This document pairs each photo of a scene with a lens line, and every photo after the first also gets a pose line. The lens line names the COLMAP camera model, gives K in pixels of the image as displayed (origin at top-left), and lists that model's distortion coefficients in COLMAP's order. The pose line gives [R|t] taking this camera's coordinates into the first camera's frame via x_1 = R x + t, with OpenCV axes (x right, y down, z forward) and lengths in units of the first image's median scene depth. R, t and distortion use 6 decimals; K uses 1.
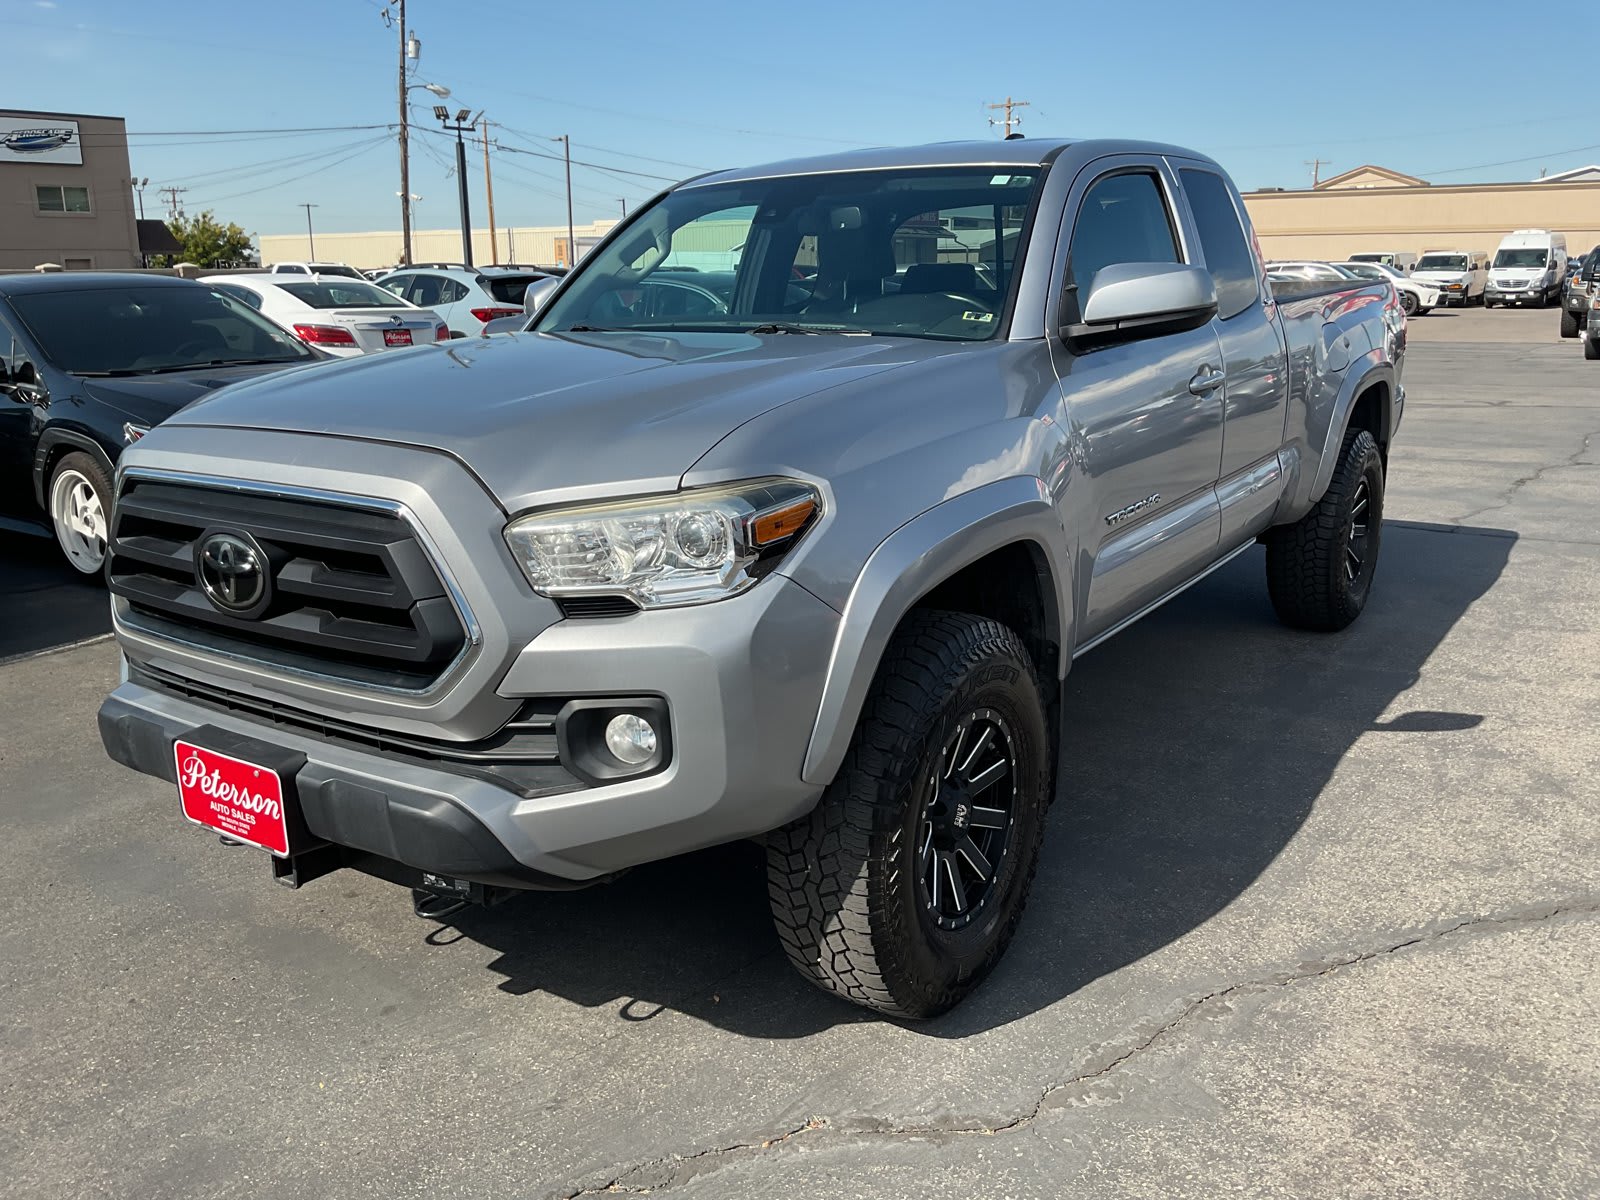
lens RADIAL K [[1347.3, 0, 806.1], [0, 1347.3, 604.2], [0, 0, 1]] dist [0.043668, -0.088274]
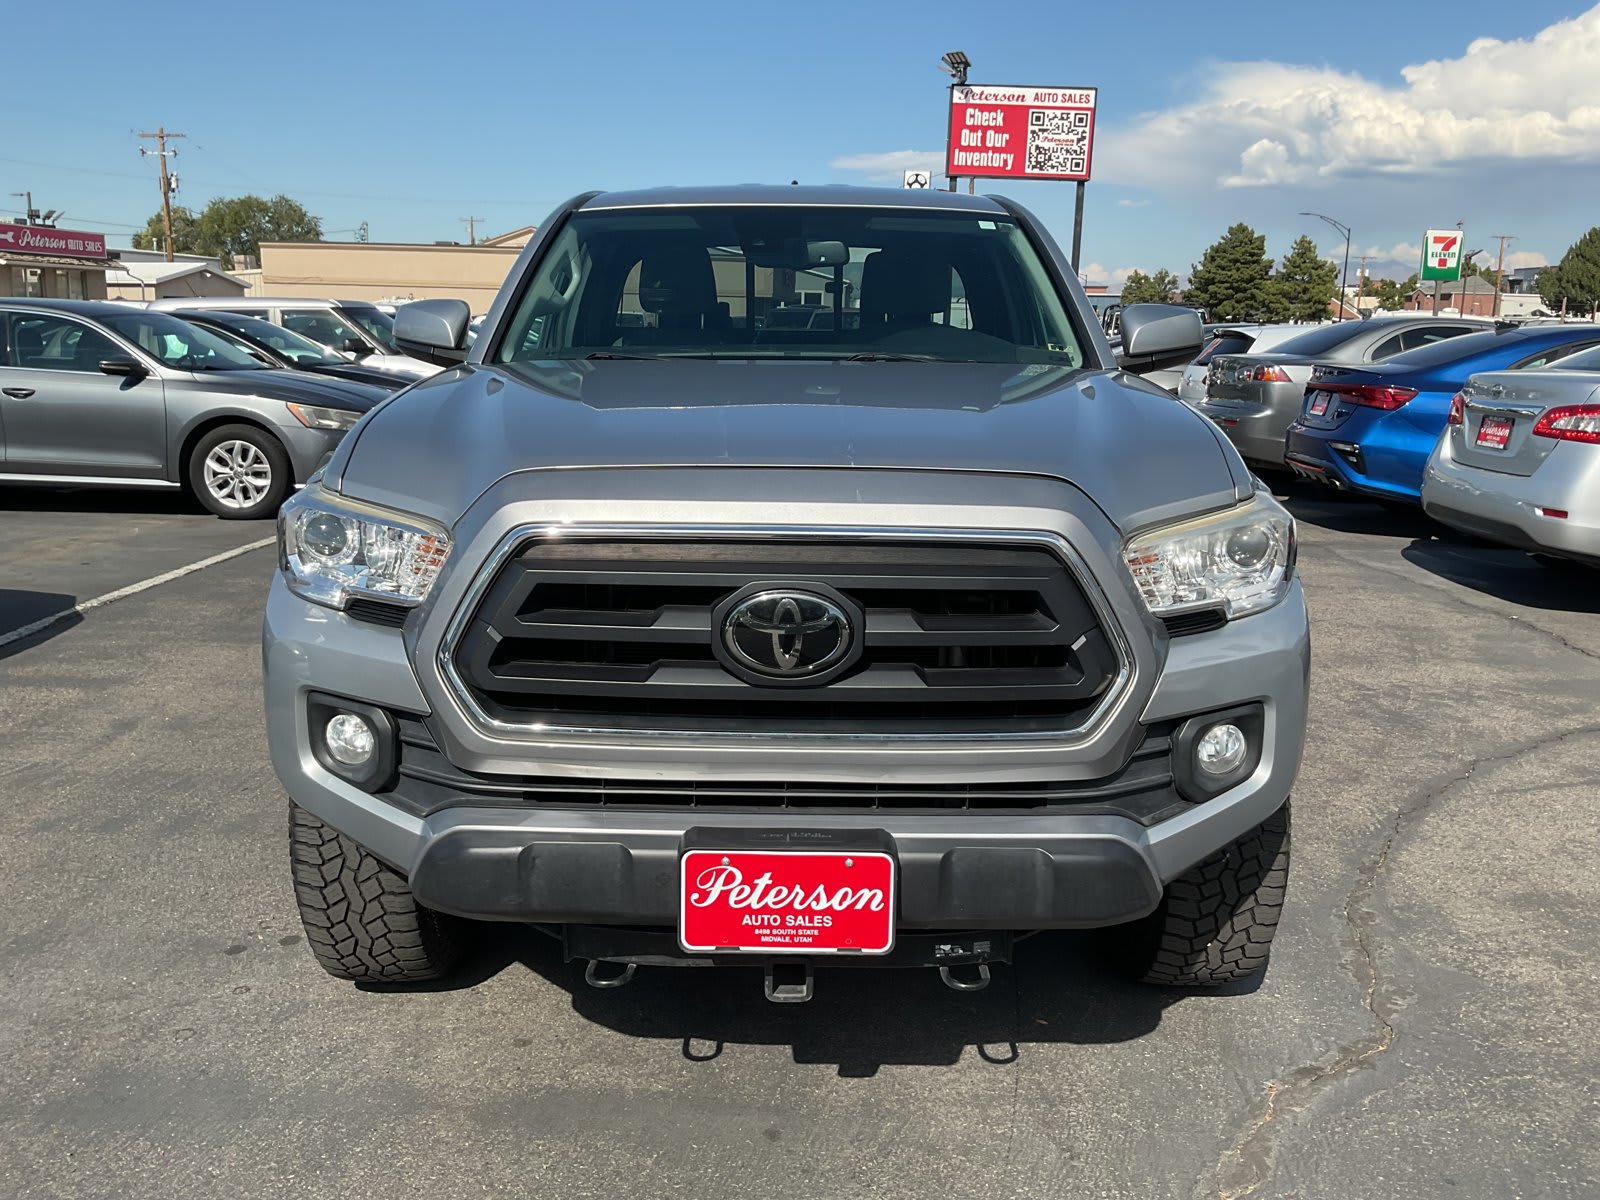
lens RADIAL K [[1347.3, 0, 797.9], [0, 1347.3, 608.2], [0, 0, 1]] dist [0.043668, -0.088274]
pose [[0.825601, -0.092133, 0.556682, -0.864741], [0.109903, 0.993941, 0.001506, -0.038999], [-0.553448, 0.059938, 0.830724, 0.289174]]
